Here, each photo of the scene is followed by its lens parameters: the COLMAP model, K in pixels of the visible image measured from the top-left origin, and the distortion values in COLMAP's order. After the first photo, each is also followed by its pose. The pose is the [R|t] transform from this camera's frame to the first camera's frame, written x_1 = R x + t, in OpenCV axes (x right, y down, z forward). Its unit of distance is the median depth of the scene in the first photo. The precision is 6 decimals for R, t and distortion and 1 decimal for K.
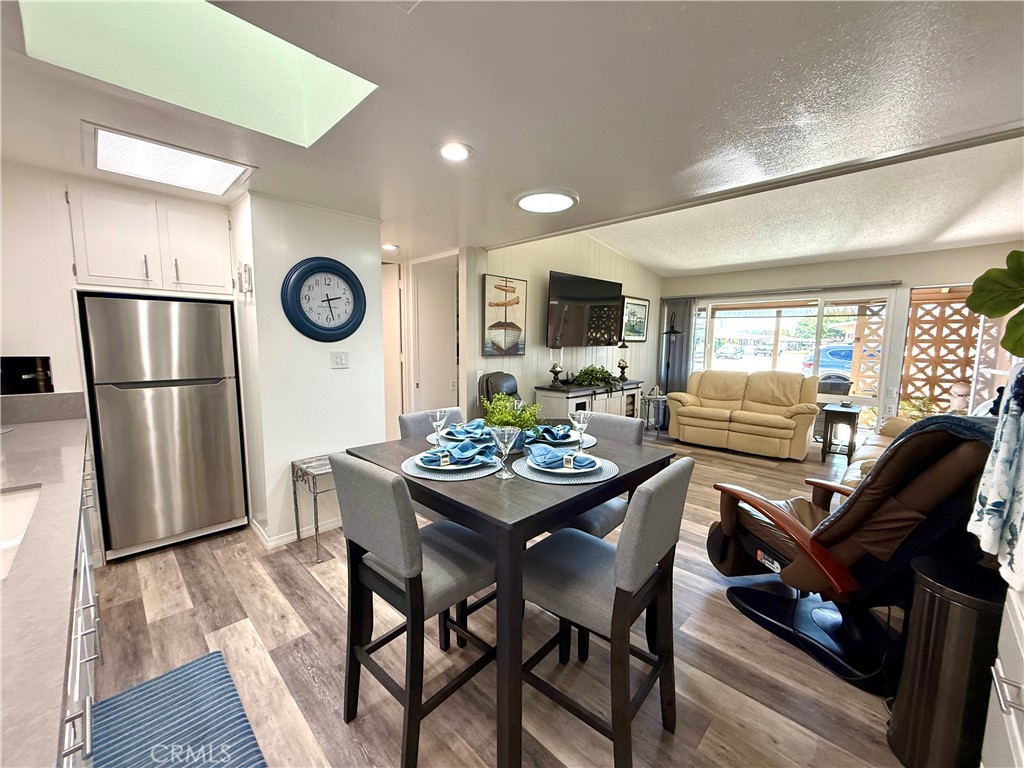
lens RADIAL K [[407.2, 0, 509.9], [0, 407.2, 387.4], [0, 0, 1]] dist [-0.001266, 0.000100]
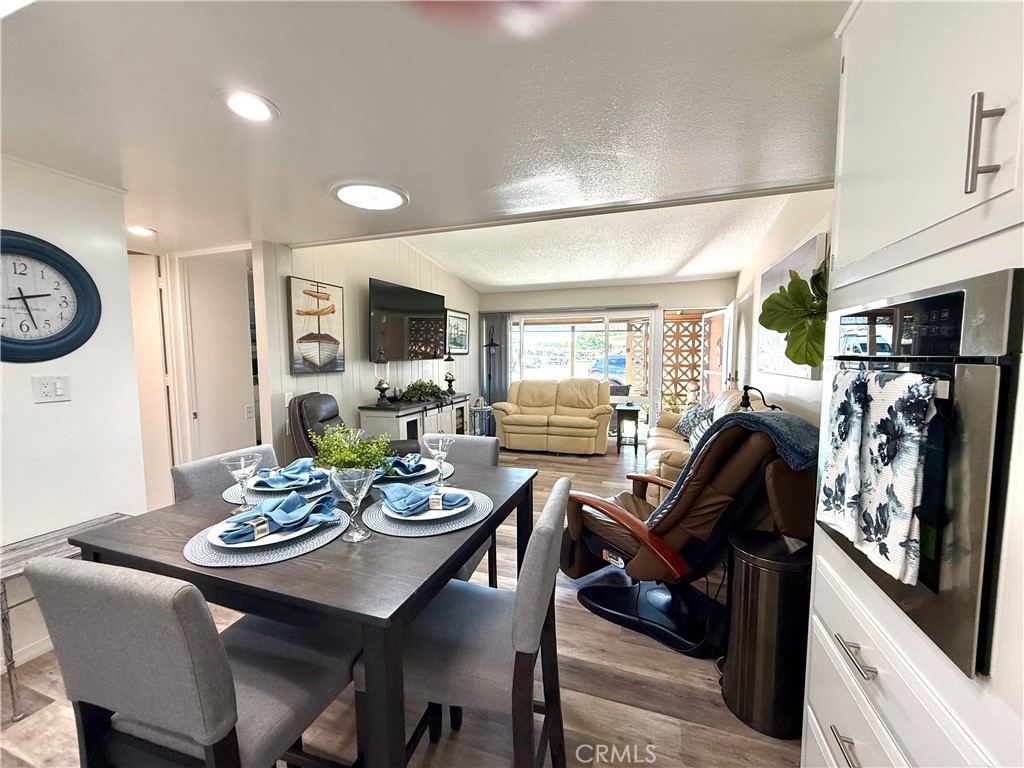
lens RADIAL K [[407.2, 0, 508.3], [0, 407.2, 386.9], [0, 0, 1]] dist [-0.001266, 0.000100]
pose [[0.902602, -0.047735, 0.427821, -0.034806], [0.061380, 0.997949, -0.018150, -0.014325], [-0.426077, 0.042642, 0.903681, 0.097233]]
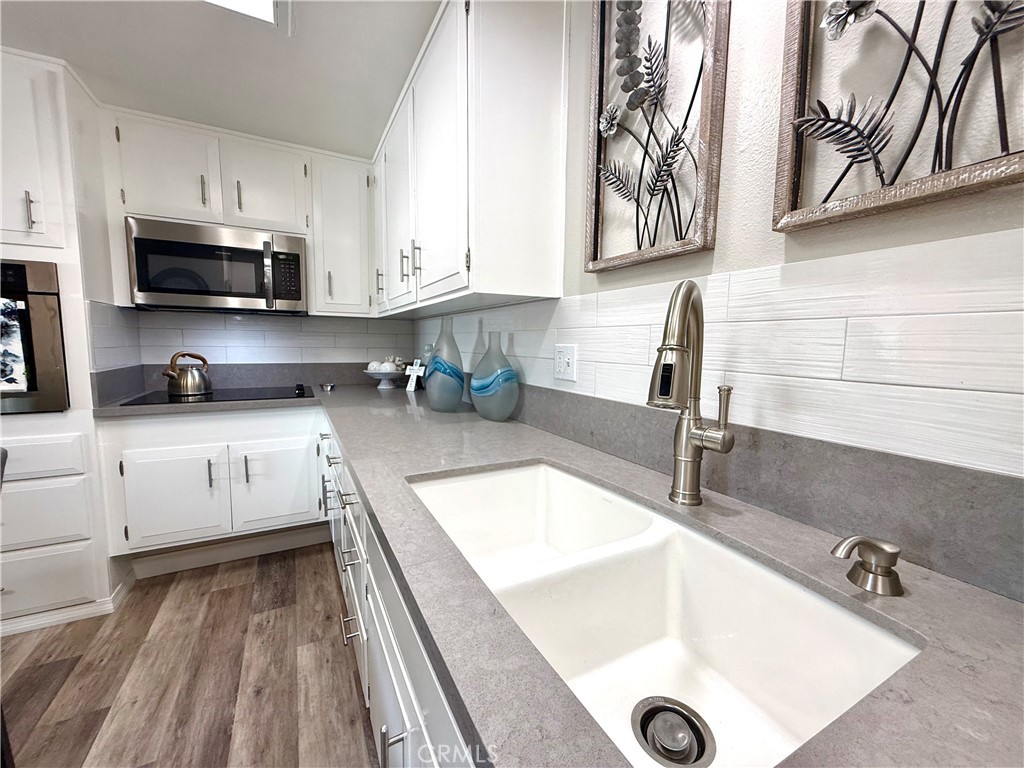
lens RADIAL K [[407.2, 0, 510.2], [0, 407.2, 383.8], [0, 0, 1]] dist [-0.001266, 0.000100]
pose [[-0.953030, -0.050228, 0.298683, -0.531181], [0.012635, 0.978701, 0.204902, -0.002227], [-0.302613, 0.199051, -0.932097, 0.543004]]
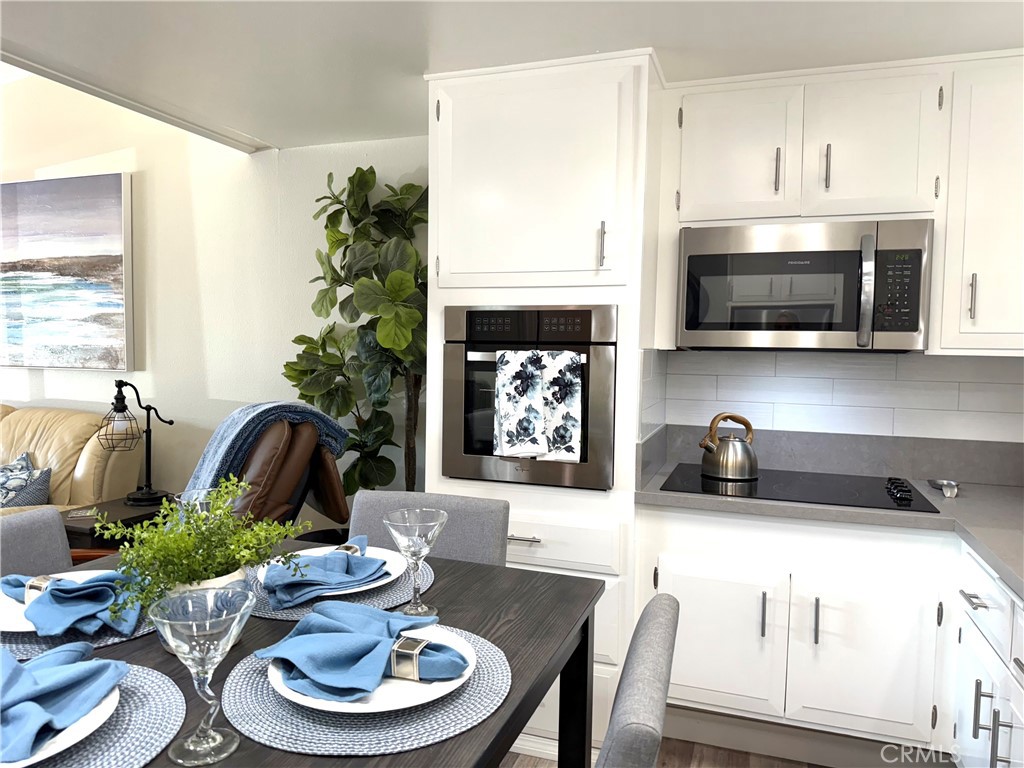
lens RADIAL K [[727.0, 0, 505.9], [0, 727.0, 384.6], [0, 0, 1]] dist [0.033646, -0.026593]
pose [[-0.422687, -0.068358, 0.903694, -0.426227], [0.082286, 0.990138, 0.113385, -0.073772], [-0.902532, 0.122288, -0.412894, 0.627838]]
